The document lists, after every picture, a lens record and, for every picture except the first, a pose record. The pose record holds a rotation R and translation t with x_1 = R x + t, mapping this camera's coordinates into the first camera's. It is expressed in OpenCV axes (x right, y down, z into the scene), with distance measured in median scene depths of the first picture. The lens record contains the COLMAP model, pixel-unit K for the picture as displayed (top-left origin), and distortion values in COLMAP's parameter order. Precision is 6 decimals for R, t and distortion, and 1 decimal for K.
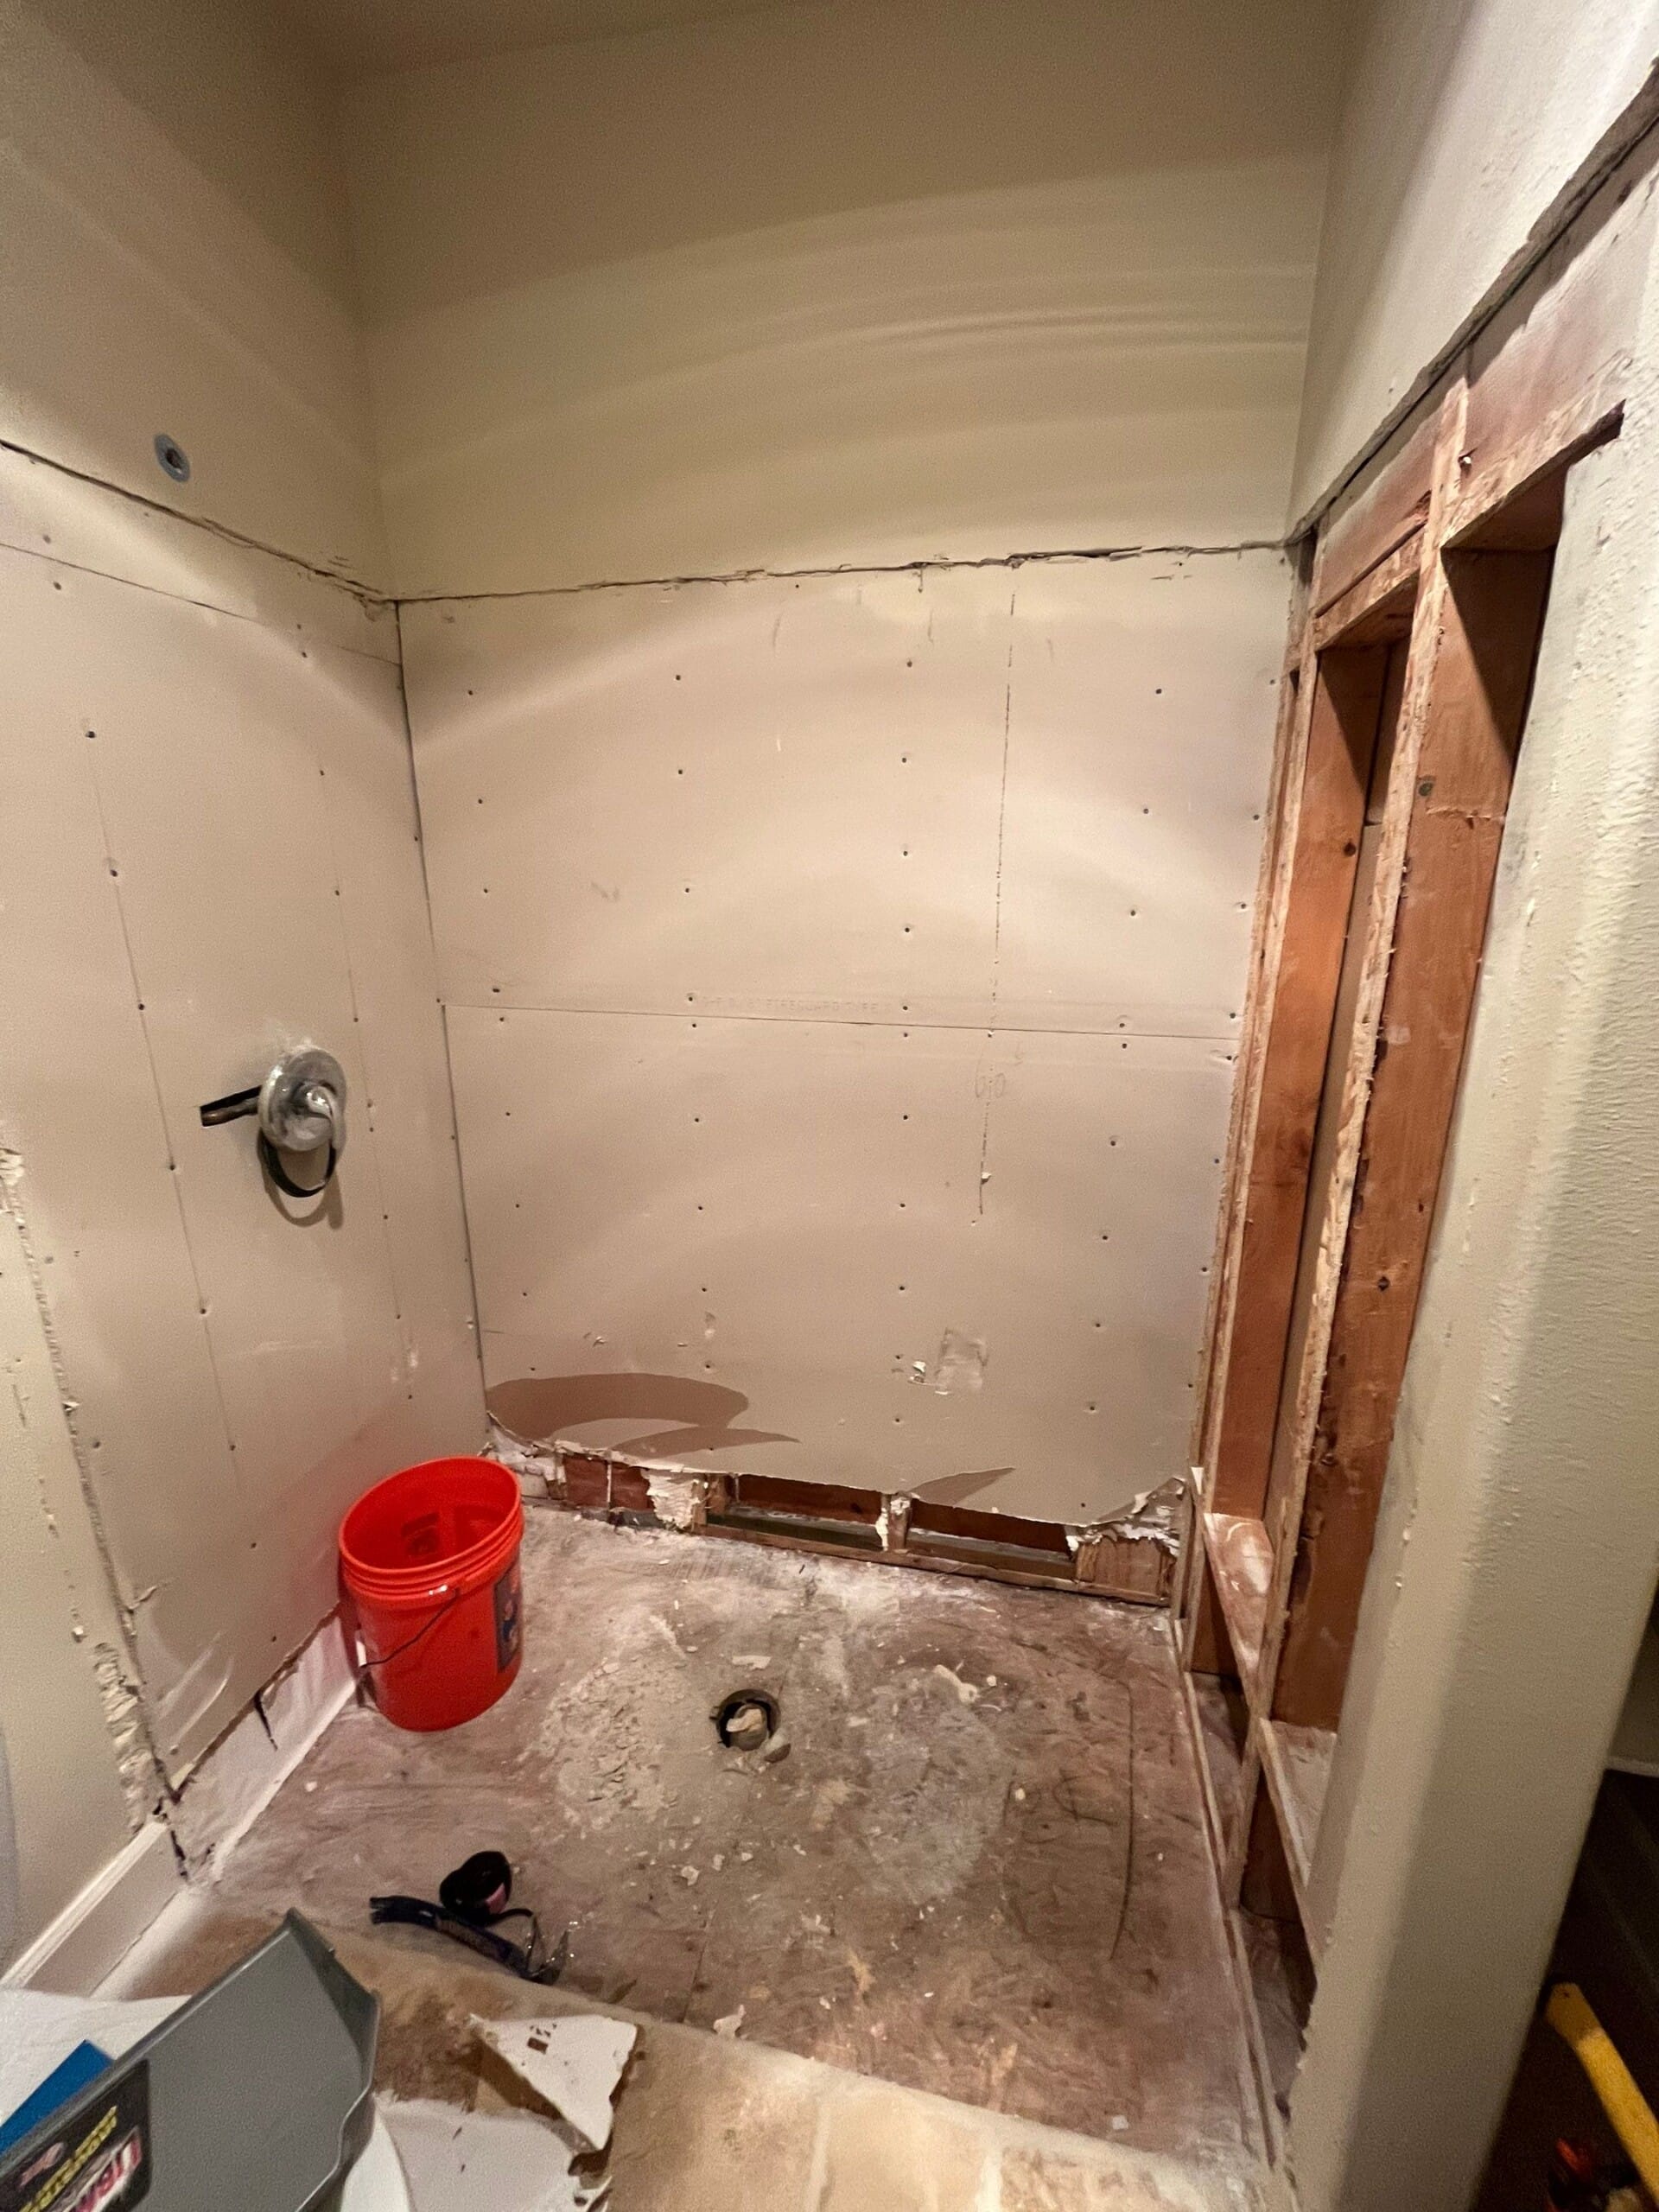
lens RADIAL K [[891.1, 0, 827.9], [0, 891.1, 1101.6], [0, 0, 1]] dist [-0.001806, 0.000695]
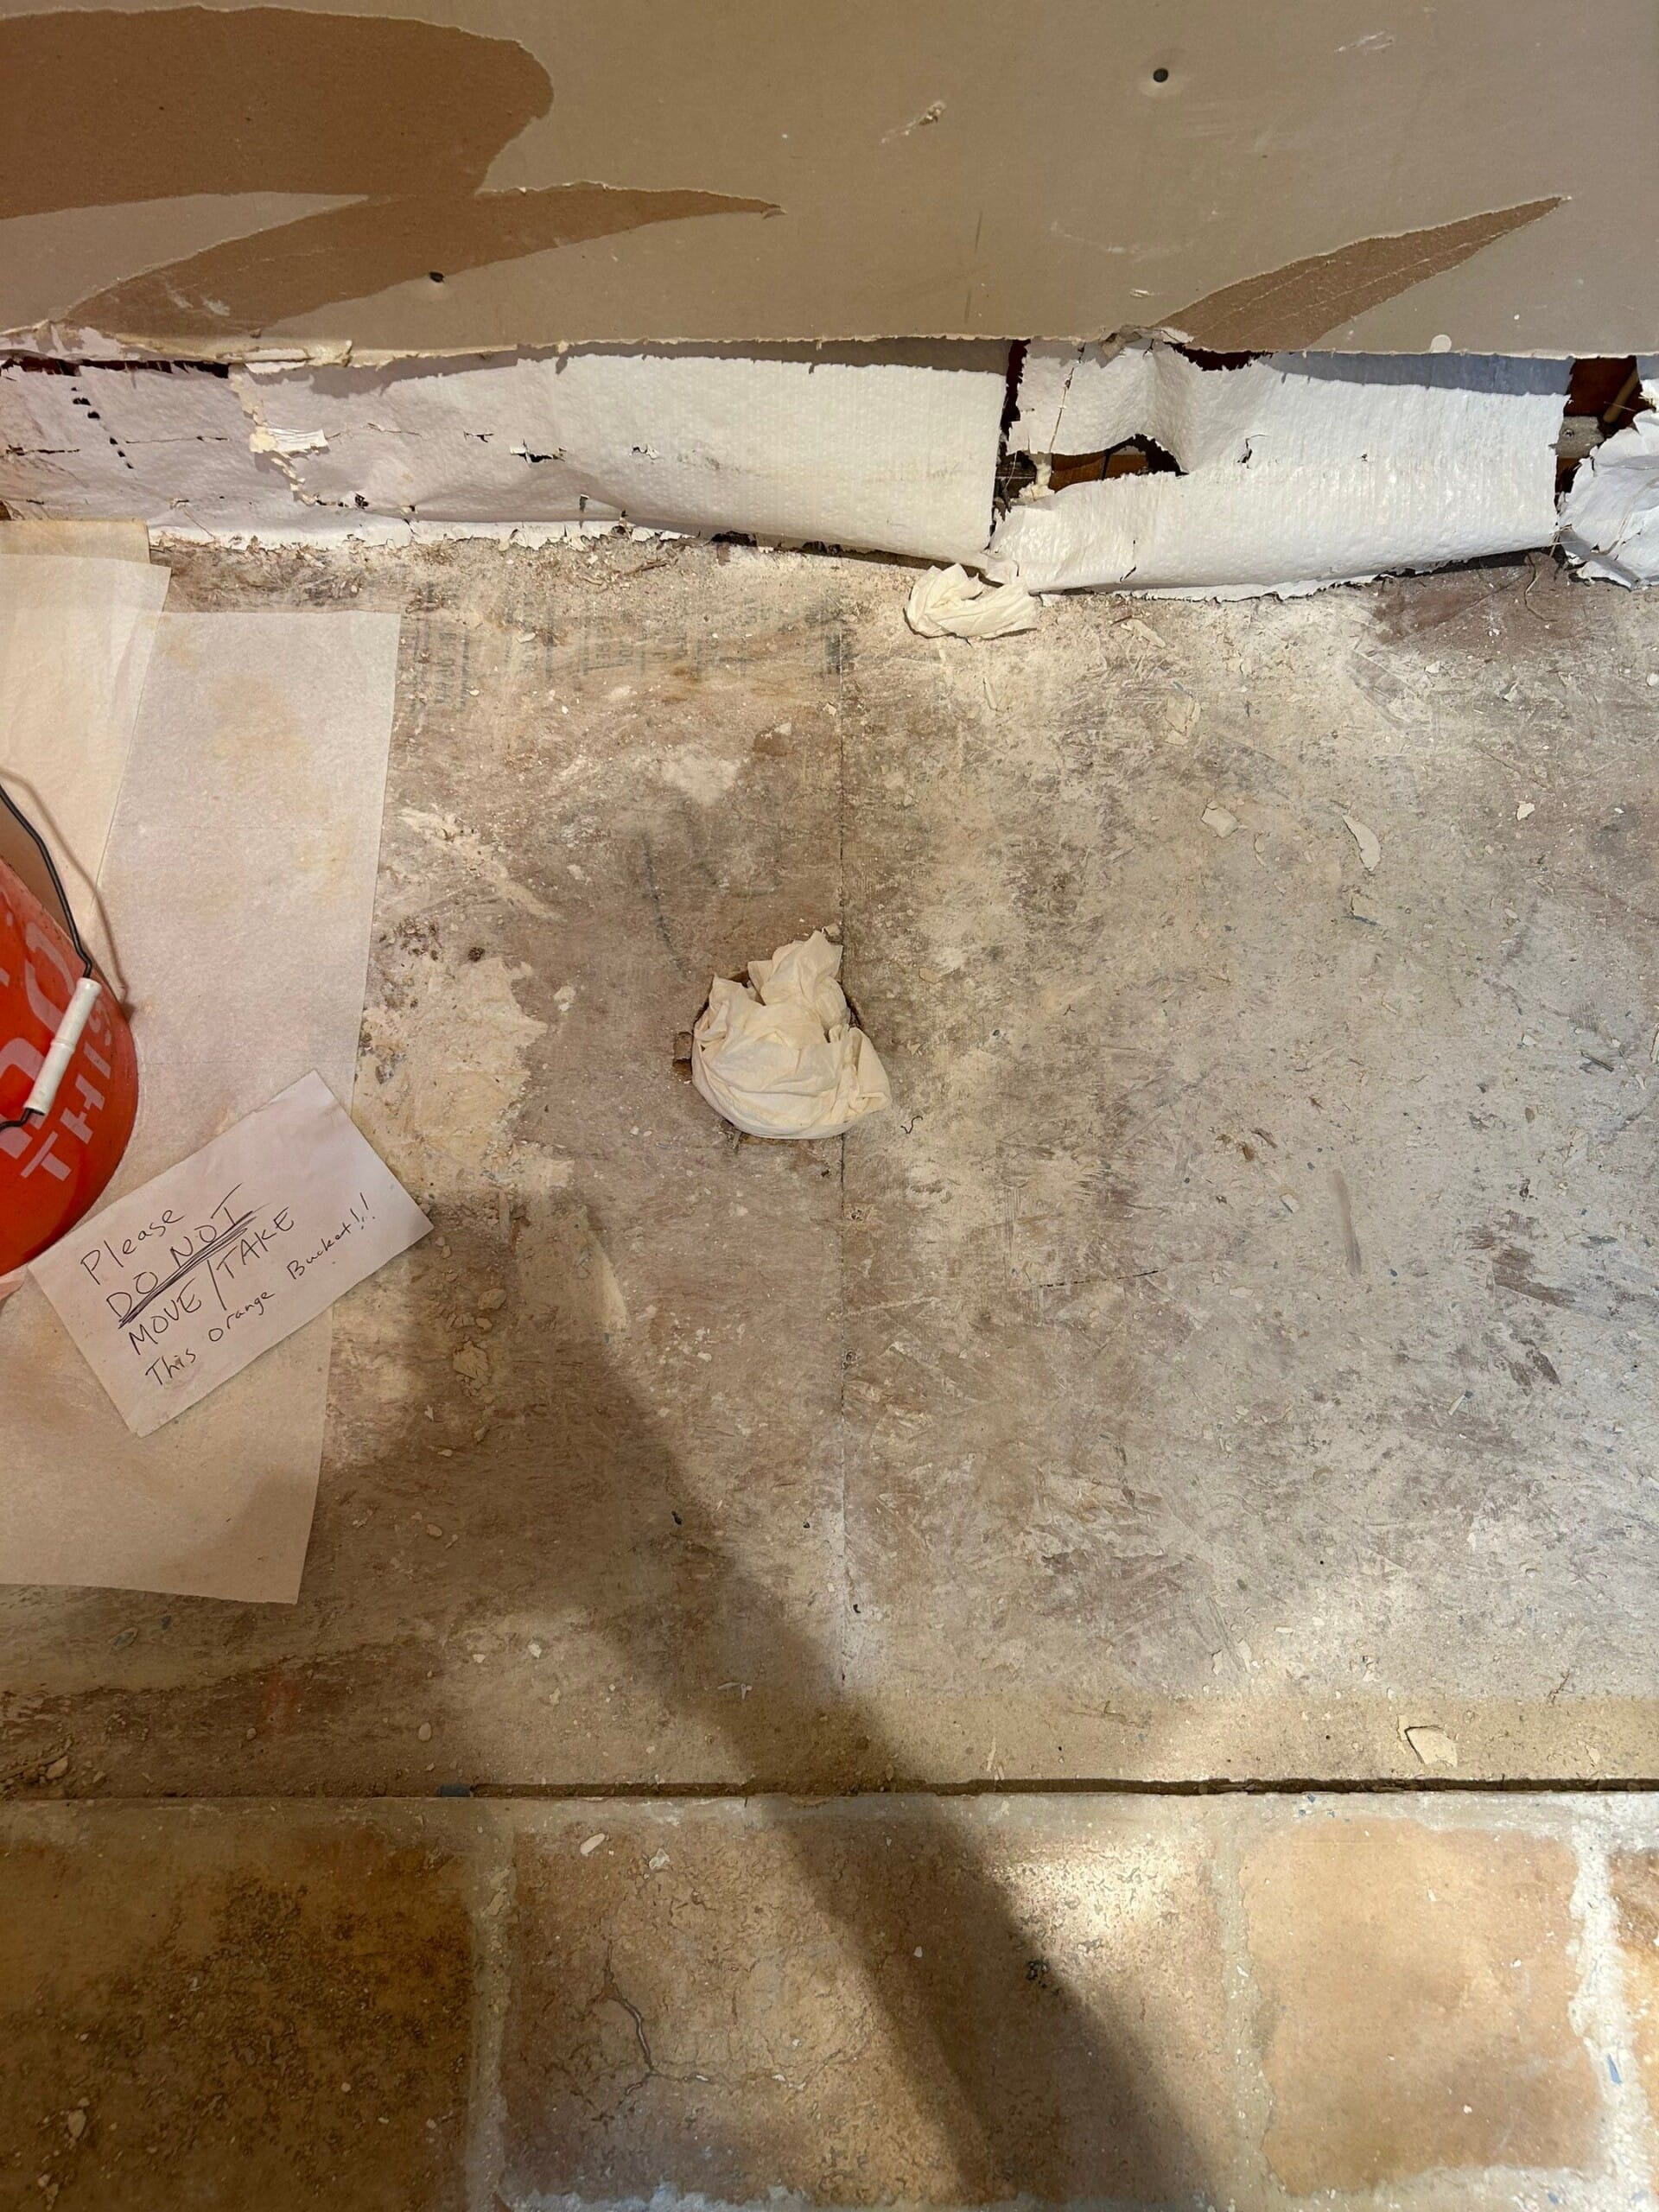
lens RADIAL K [[1711.5, 0, 847.1], [0, 1711.5, 1150.7], [0, 0, 1]] dist [0.036403, -0.021191]
pose [[0.977598, -0.198191, 0.070866, -0.144498], [0.052786, 0.556785, 0.828978, 0.157313], [-0.203753, -0.806667, 0.554773, 0.685144]]
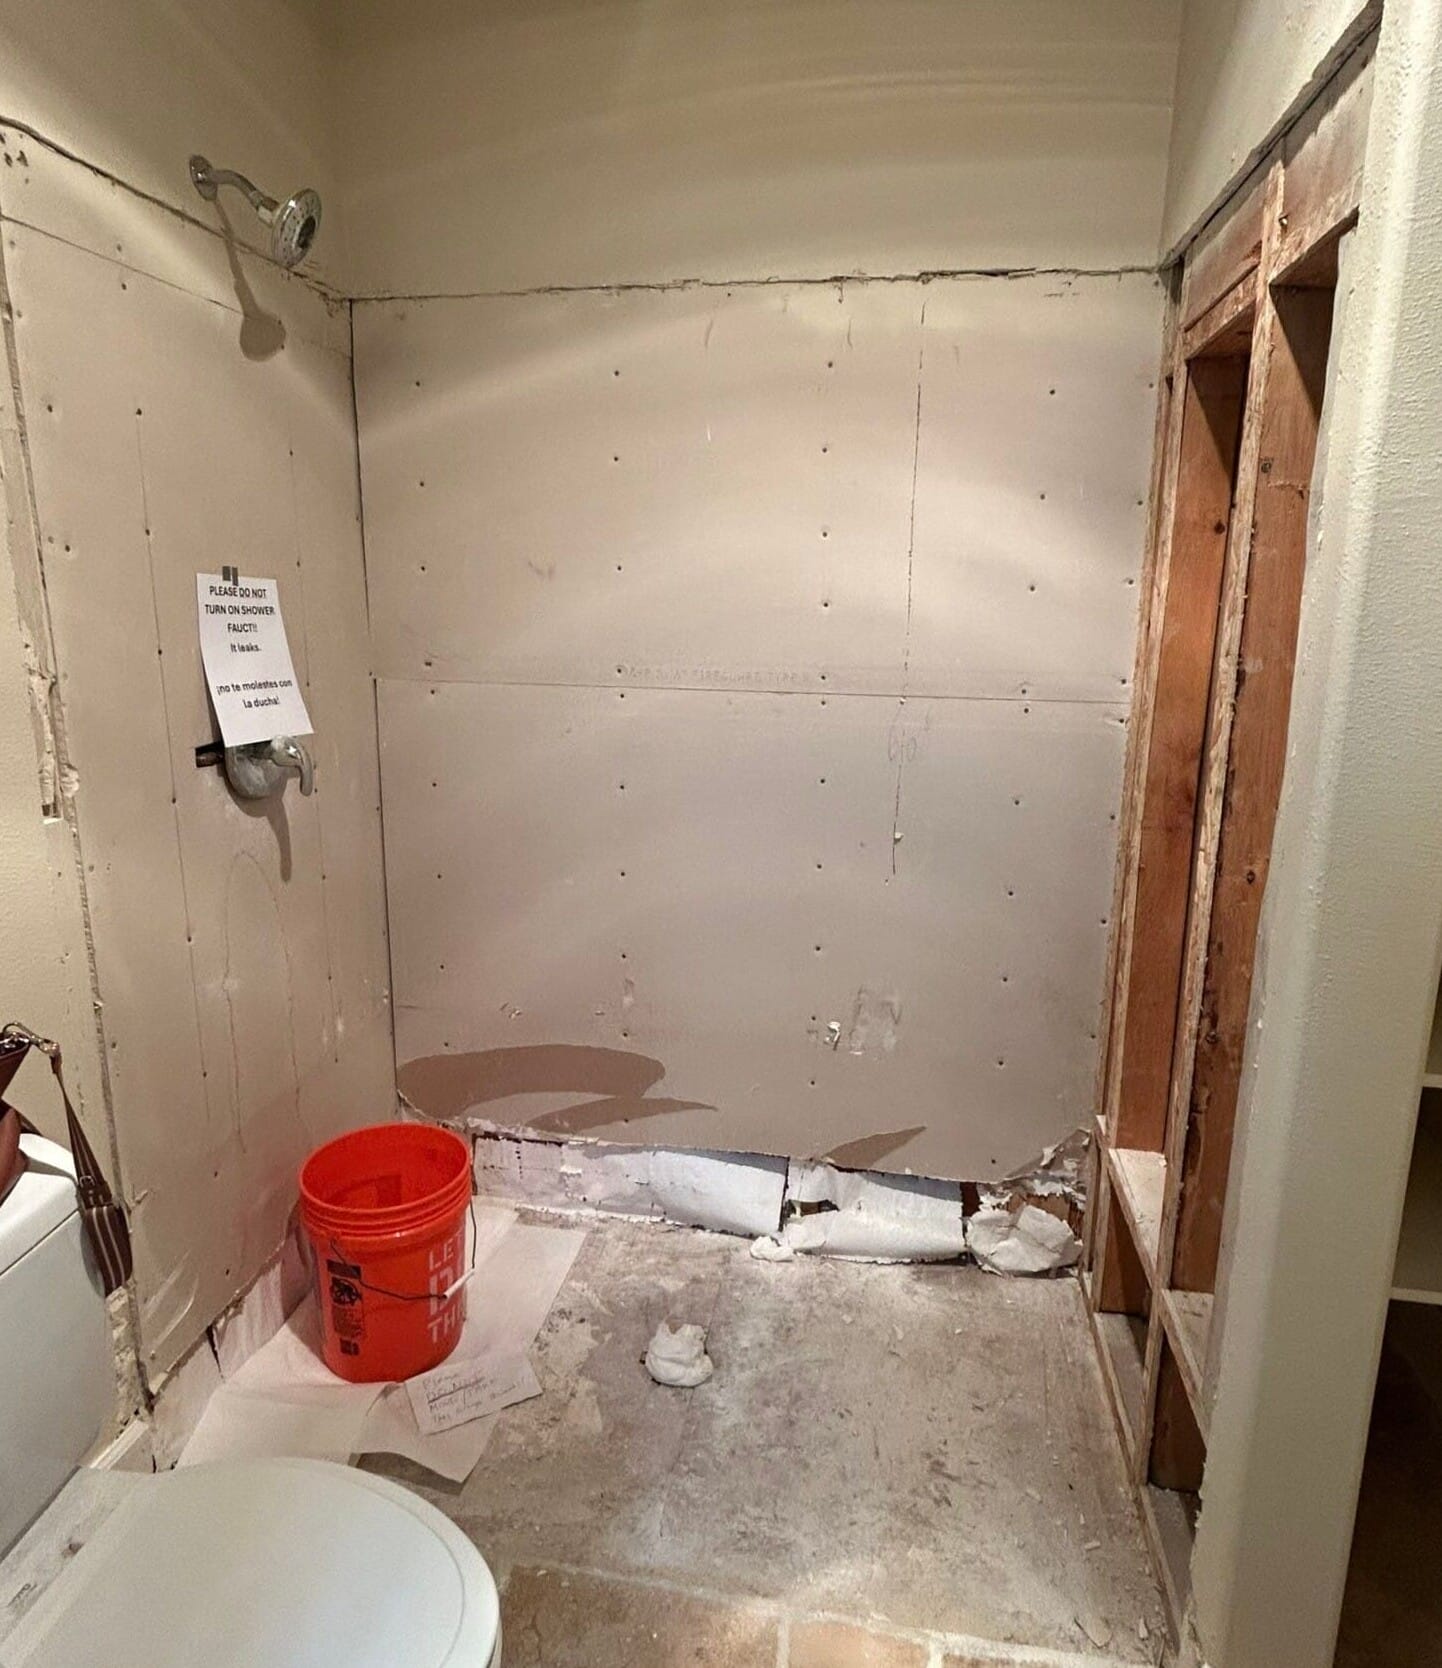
lens RADIAL K [[1025.9, 0, 712.4], [0, 1025.9, 802.2], [0, 0, 1]] dist [-0.005020, 0.004607]
pose [[0.999274, 0.000795, 0.038090, -0.113896], [0.001230, 0.998588, -0.053104, 0.133336], [-0.038078, 0.053113, 0.997862, -0.264990]]
